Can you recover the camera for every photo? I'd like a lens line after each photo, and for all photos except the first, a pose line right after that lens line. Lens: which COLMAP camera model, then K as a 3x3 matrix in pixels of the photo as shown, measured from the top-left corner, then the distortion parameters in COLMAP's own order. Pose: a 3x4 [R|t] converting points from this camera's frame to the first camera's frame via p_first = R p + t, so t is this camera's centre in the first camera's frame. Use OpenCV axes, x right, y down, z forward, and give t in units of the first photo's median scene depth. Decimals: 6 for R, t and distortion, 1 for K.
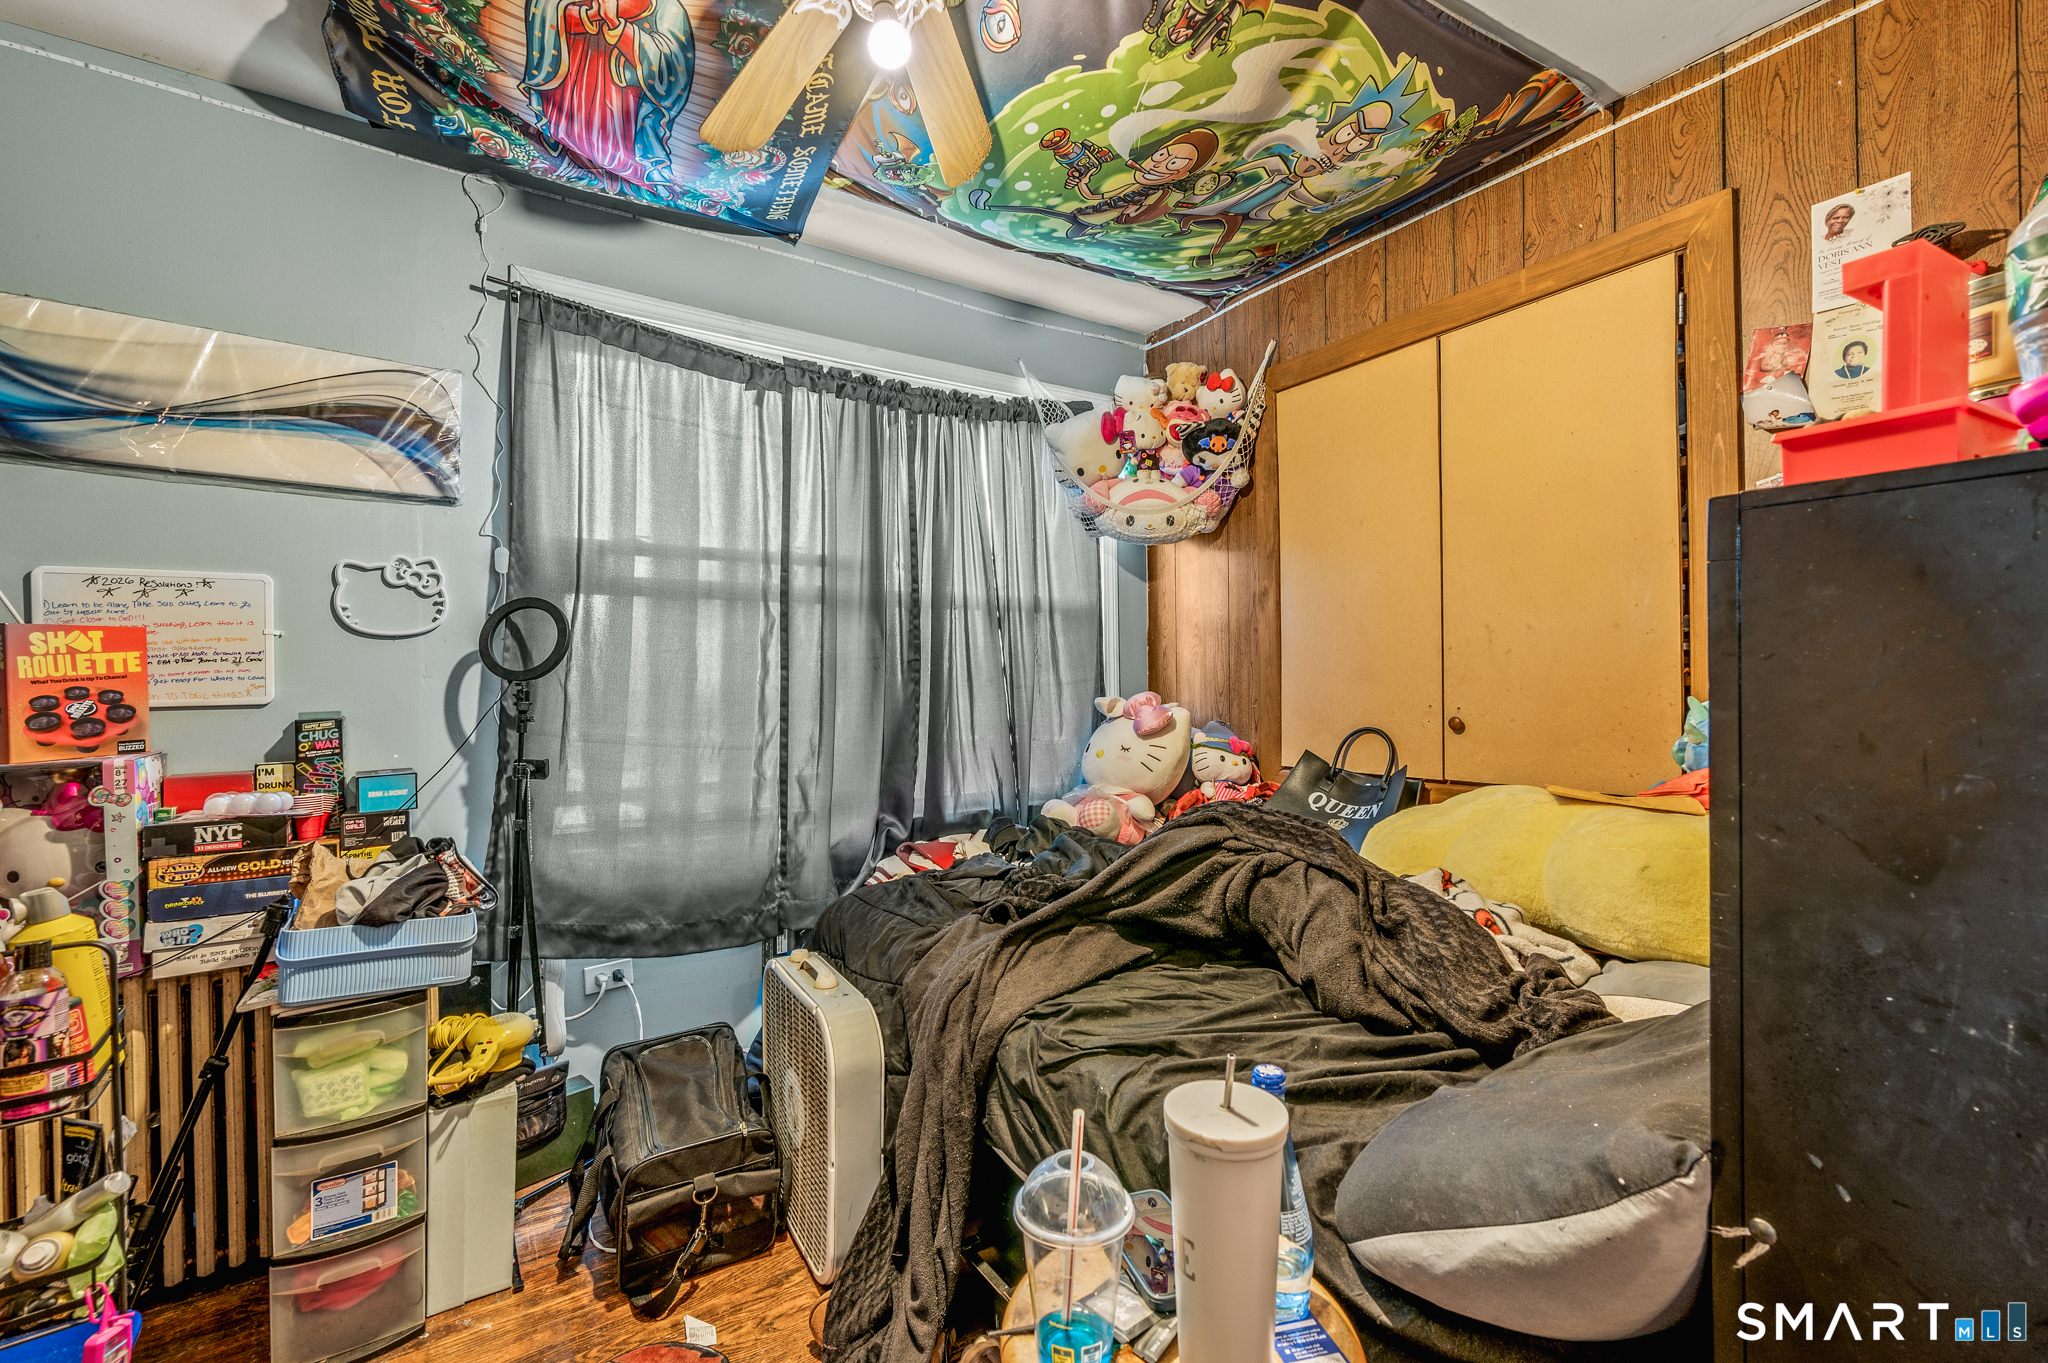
lens RADIAL K [[816.2, 0, 1013.5], [0, 816.2, 684.1], [0, 0, 1]] dist [-0.002598, 0.001021]
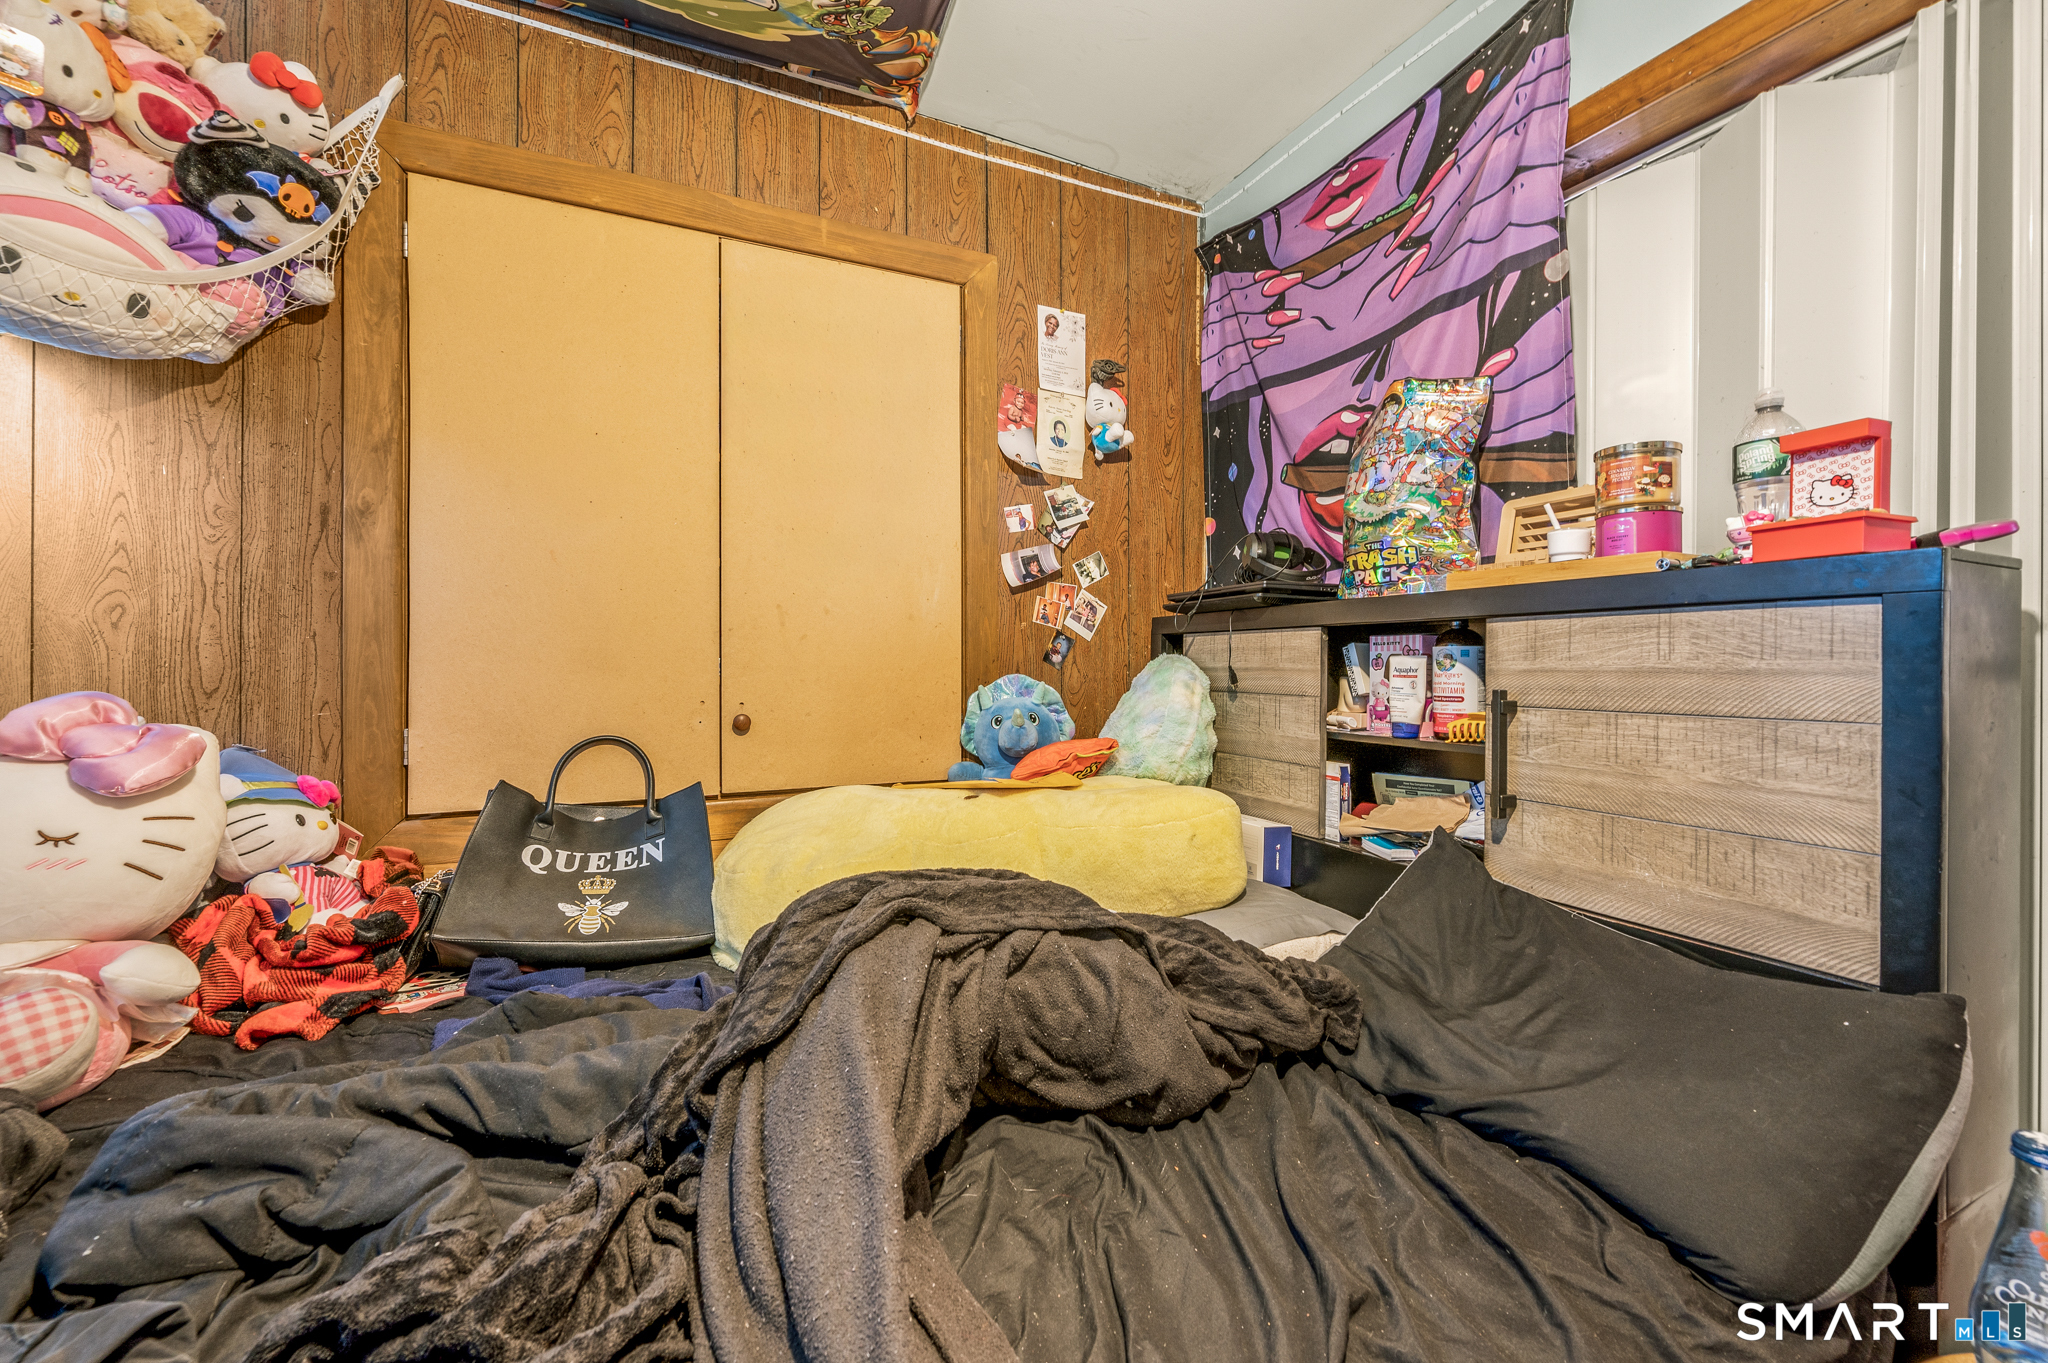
lens RADIAL K [[816.2, 0, 1014.6], [0, 816.2, 667.3], [0, 0, 1]] dist [-0.002598, 0.001021]
pose [[0.163794, 0.009926, 0.986445, -0.173136], [-0.000175, 0.999950, -0.010033, 0.001034], [-0.986495, 0.001471, 0.163787, 0.478380]]
